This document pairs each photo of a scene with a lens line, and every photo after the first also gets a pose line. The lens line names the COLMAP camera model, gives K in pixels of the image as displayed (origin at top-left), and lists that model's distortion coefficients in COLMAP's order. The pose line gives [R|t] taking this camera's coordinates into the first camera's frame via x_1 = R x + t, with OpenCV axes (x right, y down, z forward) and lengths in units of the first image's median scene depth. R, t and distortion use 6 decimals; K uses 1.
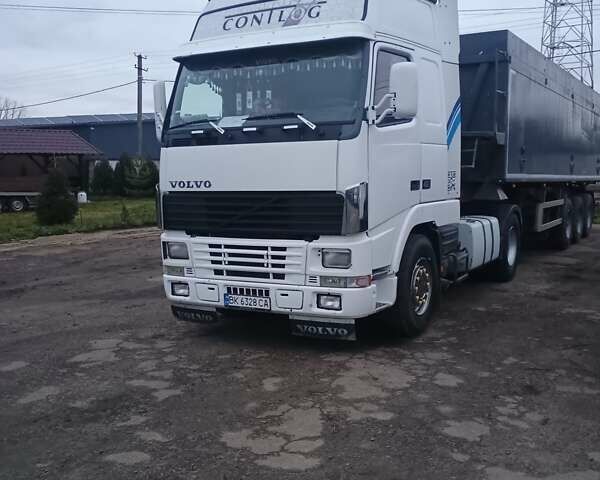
lens RADIAL K [[716.7, 0, 286.5], [0, 716.7, 238.6], [0, 0, 1]] dist [0.114620, -0.002815]
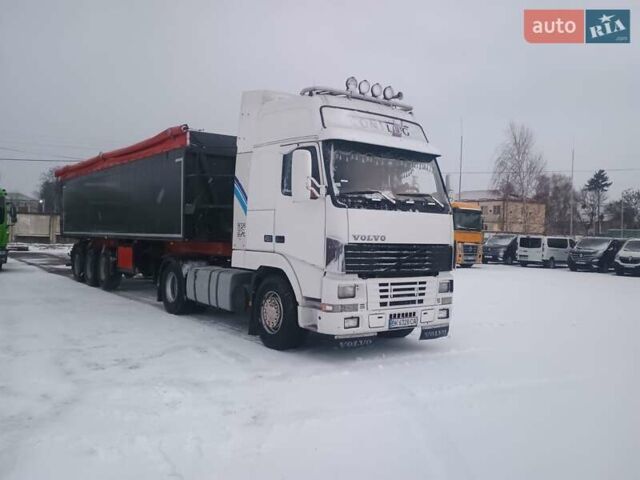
lens RADIAL K [[552.3, 0, 308.1], [0, 552.3, 231.6], [0, 0, 1]] dist [0.074682, -0.006178]
pose [[0.387754, 0.035186, 0.921091, -1.139828], [0.057568, 0.996396, -0.062297, -0.032896], [-0.919963, 0.077181, 0.384331, 0.742608]]
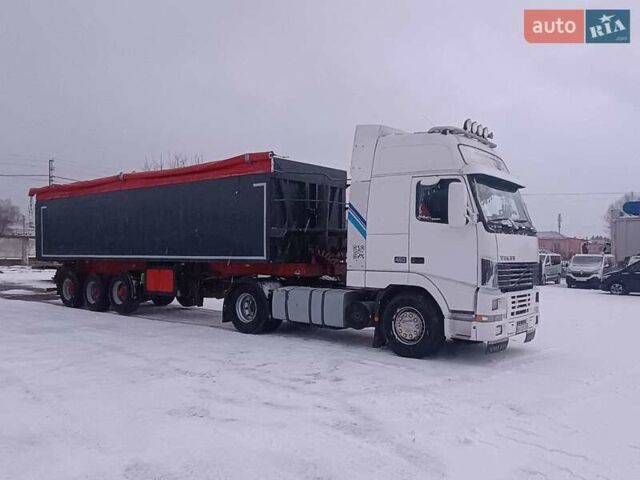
lens RADIAL K [[548.9, 0, 310.9], [0, 548.9, 250.4], [0, 0, 1]] dist [0.035563, -0.001497]
pose [[0.136330, 0.028402, 0.990256, -1.405935], [0.083631, 0.995691, -0.040072, -0.083618], [-0.987127, 0.088279, 0.133367, 1.302368]]
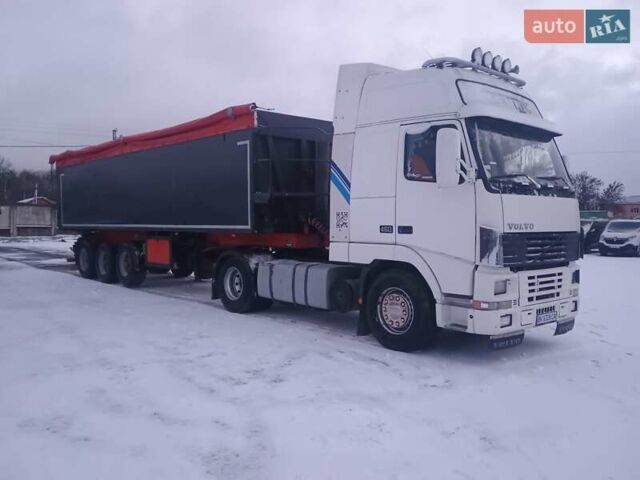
lens RADIAL K [[552.3, 0, 308.1], [0, 552.3, 231.6], [0, 0, 1]] dist [0.074682, -0.006178]
pose [[0.292843, 0.005339, 0.956146, -1.145009], [0.081003, 0.996251, -0.030372, -0.070858], [-0.952723, 0.086345, 0.291312, 1.105008]]
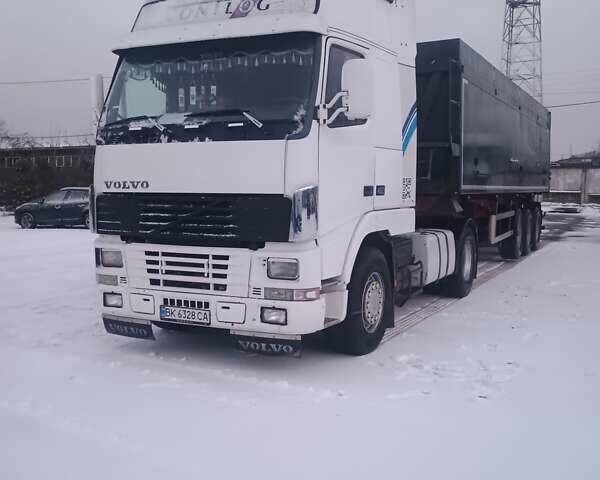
lens RADIAL K [[690.3, 0, 293.3], [0, 690.3, 231.7], [0, 0, 1]] dist [0.110912, -0.012107]
pose [[0.997831, 0.019621, 0.062833, 0.025240], [-0.017659, 0.999343, -0.031636, 0.007790], [-0.063413, 0.030458, 0.997522, 0.108635]]
